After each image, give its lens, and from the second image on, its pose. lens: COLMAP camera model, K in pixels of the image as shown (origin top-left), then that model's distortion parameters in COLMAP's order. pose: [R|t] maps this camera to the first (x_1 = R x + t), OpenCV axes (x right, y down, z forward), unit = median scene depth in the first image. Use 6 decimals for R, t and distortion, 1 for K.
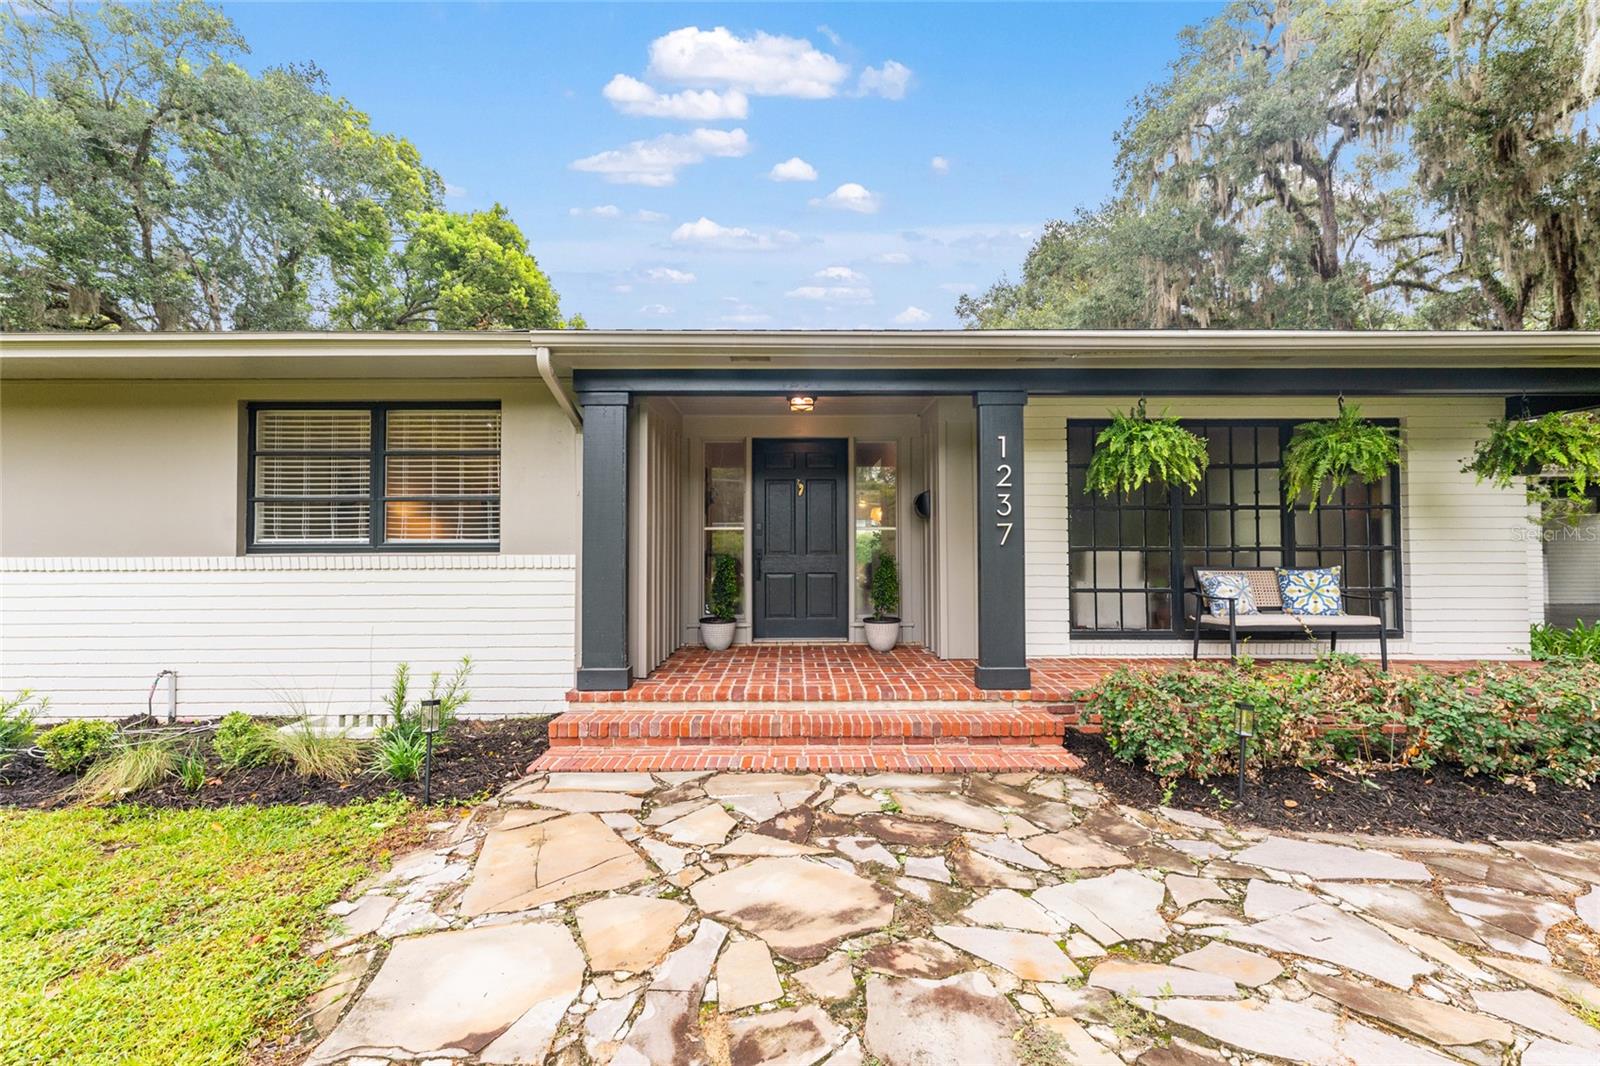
lens RADIAL K [[638.1, 0, 806.3], [0, 638.1, 535.9], [0, 0, 1]] dist [0.000468, -0.000087]
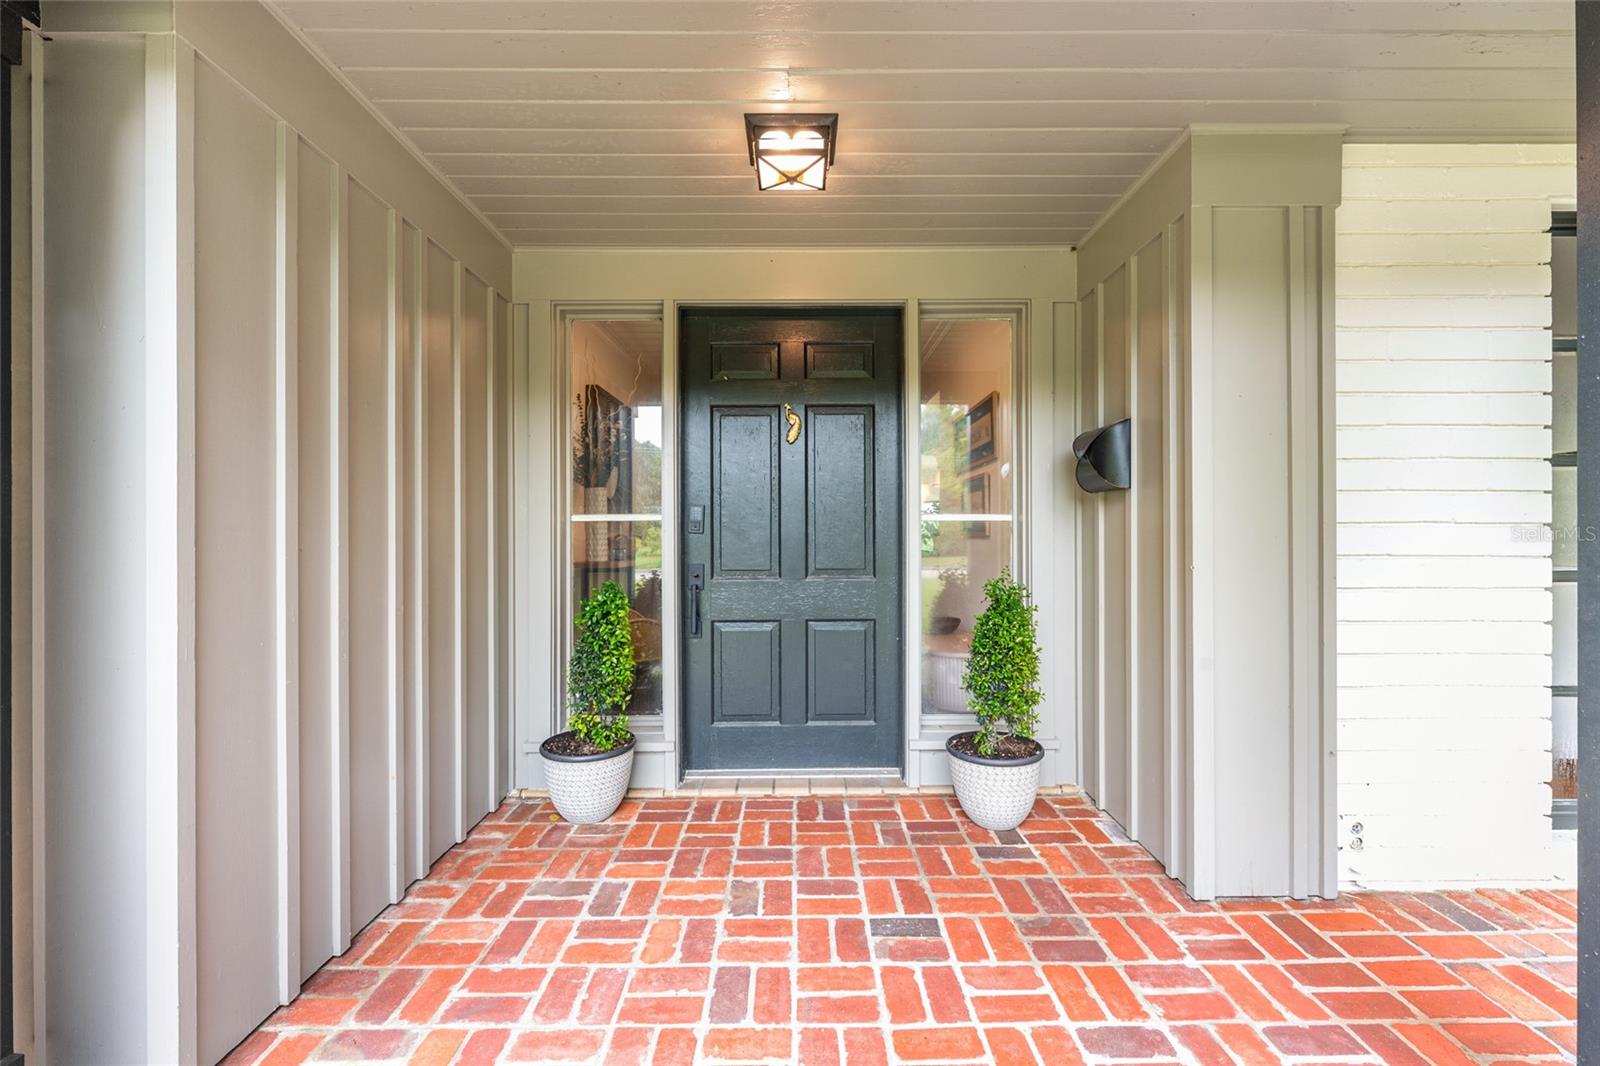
lens RADIAL K [[671.9, 0, 804.0], [0, 671.9, 531.4], [0, 0, 1]] dist [0.001118, -0.000172]
pose [[0.999991, 0.000240, 0.004150, -0.002924], [-0.000342, 0.999693, 0.024791, -0.015316], [-0.004143, -0.024792, 0.999684, 0.624180]]
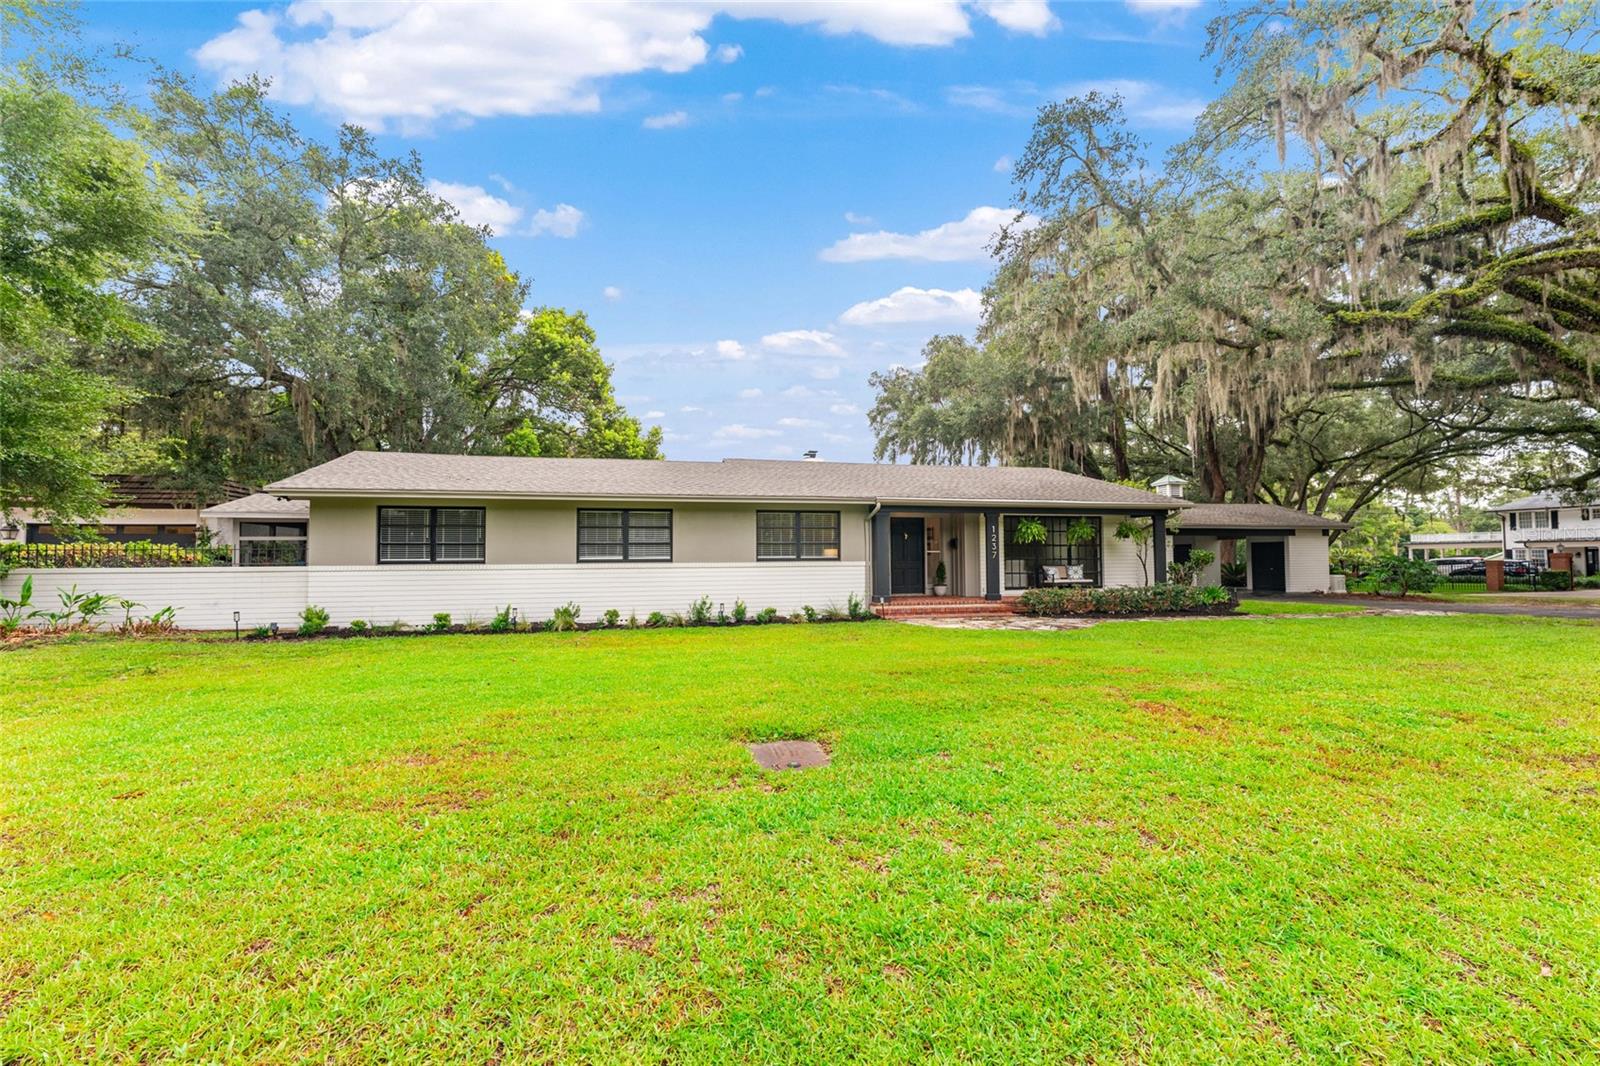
lens RADIAL K [[623.2, 0, 799.6], [0, 623.2, 527.0], [0, 0, 1]] dist [-0.001094, -0.000131]
pose [[0.979378, 0.009287, 0.201825, -1.101444], [-0.003788, 0.999611, -0.027619, -0.044827], [-0.202003, 0.026285, 0.979032, -1.645766]]
